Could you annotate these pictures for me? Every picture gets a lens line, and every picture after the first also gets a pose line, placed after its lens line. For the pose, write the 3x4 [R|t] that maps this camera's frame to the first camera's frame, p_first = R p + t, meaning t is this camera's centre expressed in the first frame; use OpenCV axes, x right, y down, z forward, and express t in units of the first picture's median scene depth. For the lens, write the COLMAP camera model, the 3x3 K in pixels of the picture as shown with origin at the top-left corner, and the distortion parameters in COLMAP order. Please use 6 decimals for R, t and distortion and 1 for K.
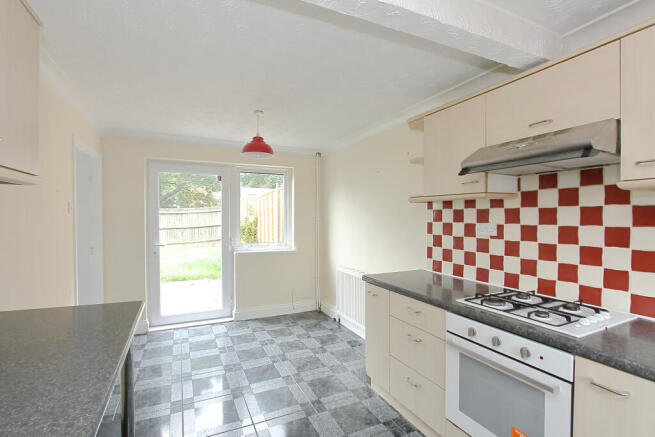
lens RADIAL K [[312.0, 0, 327.5], [0, 312.0, 218.5], [0, 0, 1]] dist [-0.000151, -0.000037]
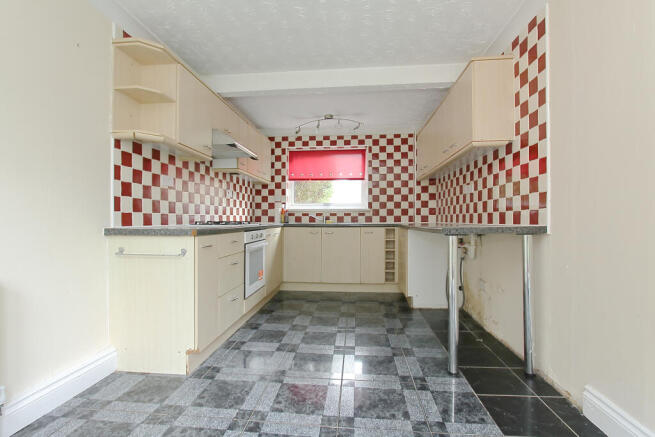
lens RADIAL K [[312.0, 0, 327.5], [0, 312.0, 218.5], [0, 0, 1]] dist [-0.000151, -0.000037]
pose [[-0.859053, 0.004778, 0.511864, -0.521958], [0.007298, 0.999969, 0.002915, 0.147987], [-0.511834, 0.006240, -0.859062, 1.407667]]
